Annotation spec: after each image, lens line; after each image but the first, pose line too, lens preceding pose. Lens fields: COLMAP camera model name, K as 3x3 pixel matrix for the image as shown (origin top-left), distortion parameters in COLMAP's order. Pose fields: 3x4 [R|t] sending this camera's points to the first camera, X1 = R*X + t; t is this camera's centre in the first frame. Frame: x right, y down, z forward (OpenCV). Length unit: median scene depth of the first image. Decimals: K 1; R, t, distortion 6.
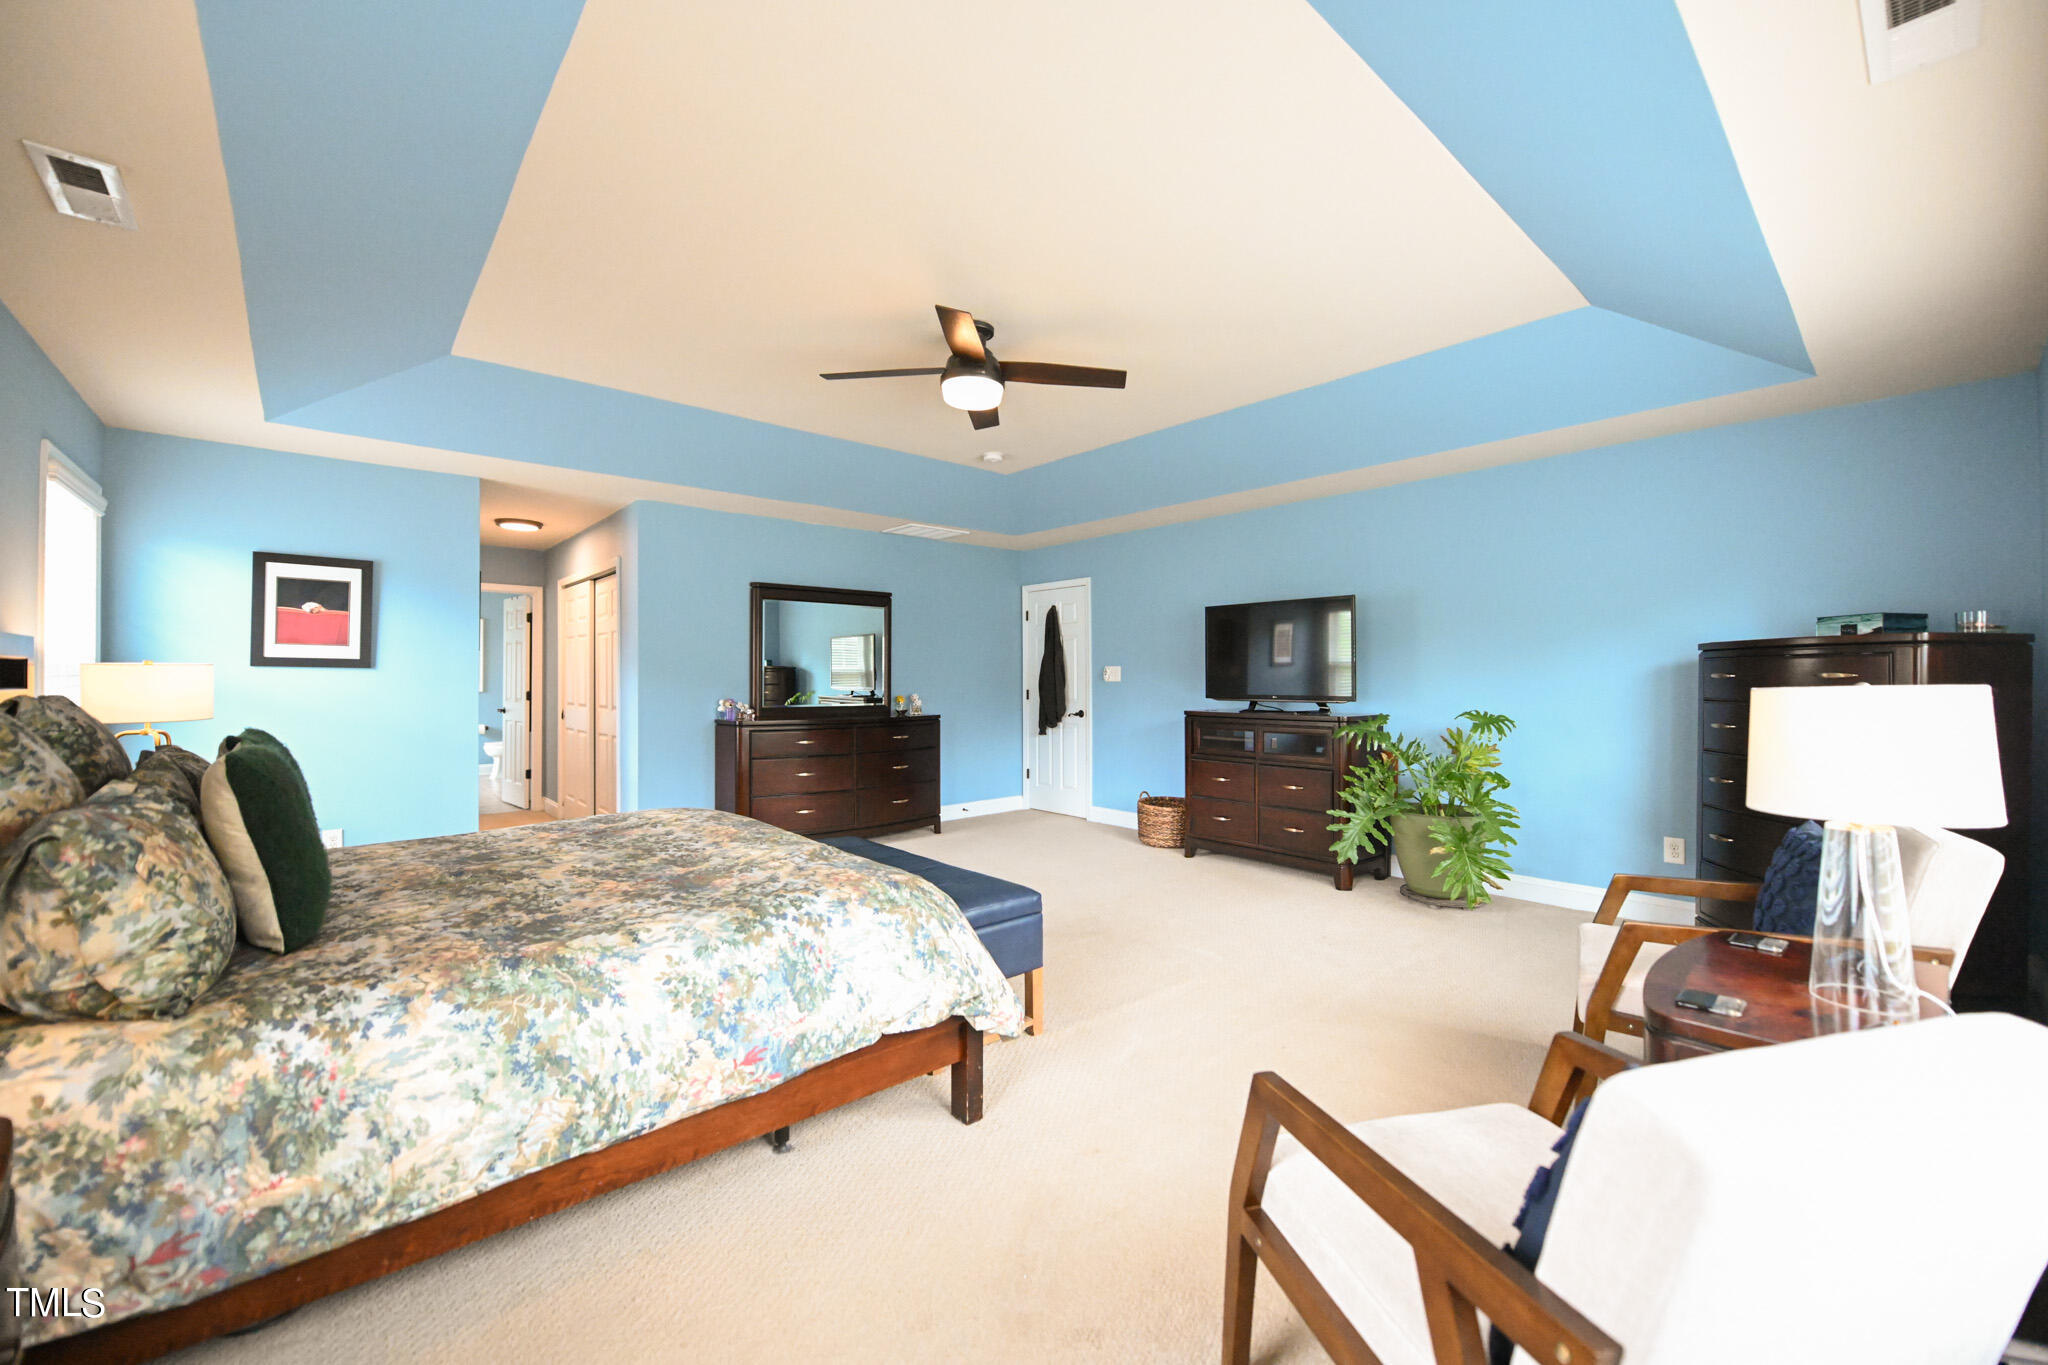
lens RADIAL K [[816.9, 0, 1021.7], [0, 816.9, 669.7], [0, 0, 1]] dist [-0.008409, -0.000251]
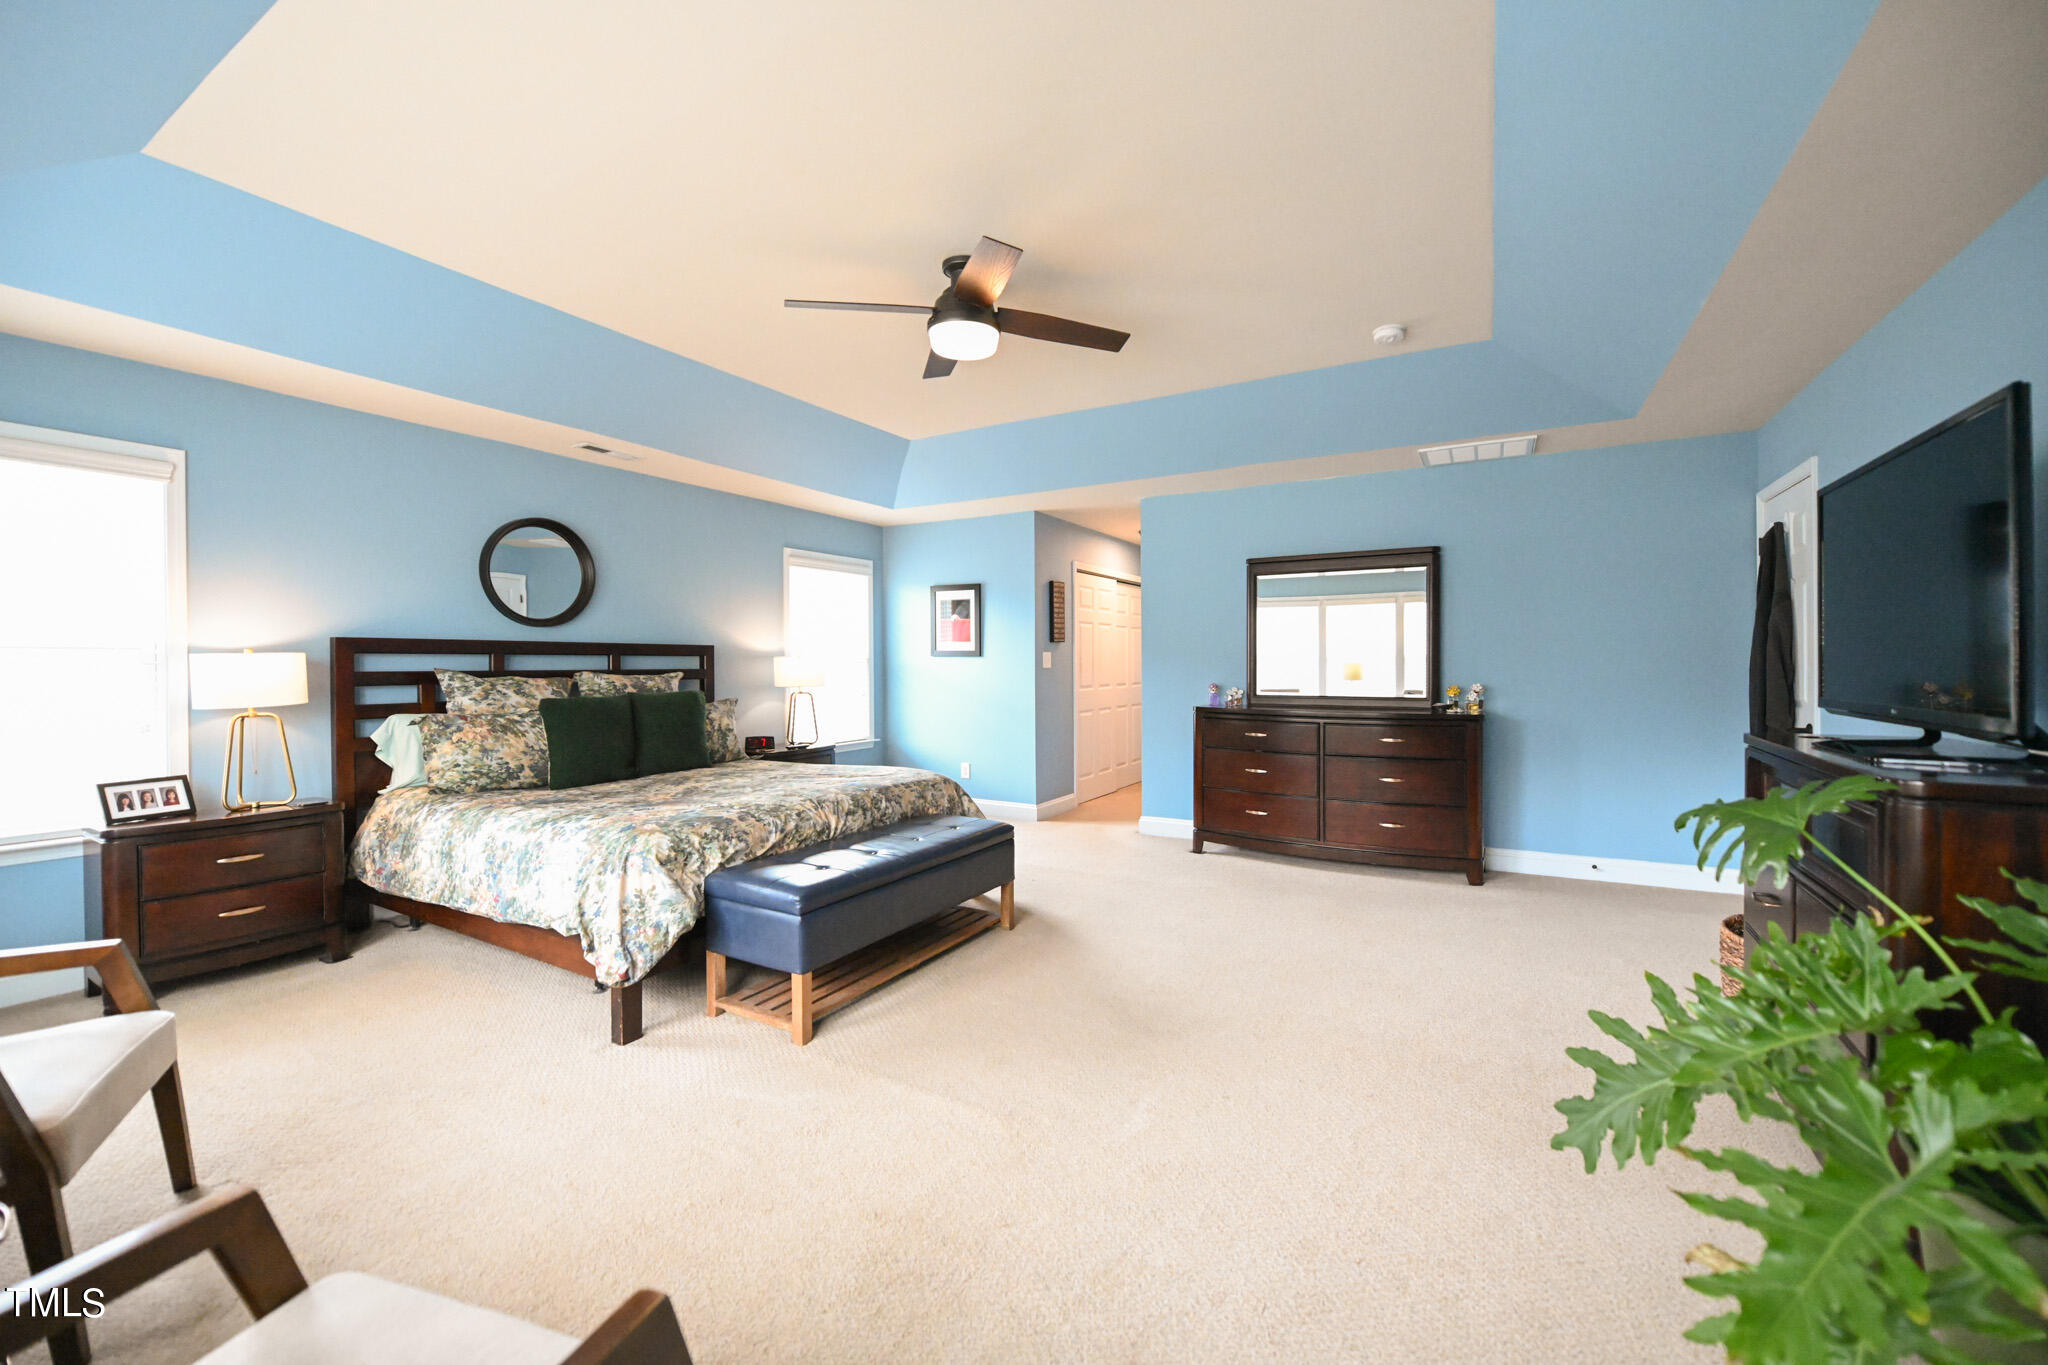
lens RADIAL K [[816.9, 0, 1021.7], [0, 816.9, 669.7], [0, 0, 1]] dist [-0.008409, -0.000251]
pose [[0.311690, 0.005865, -0.950166, 0.795549], [0.013551, 0.999852, 0.010617, 0.009309], [0.950087, -0.016185, 0.311564, 0.777493]]
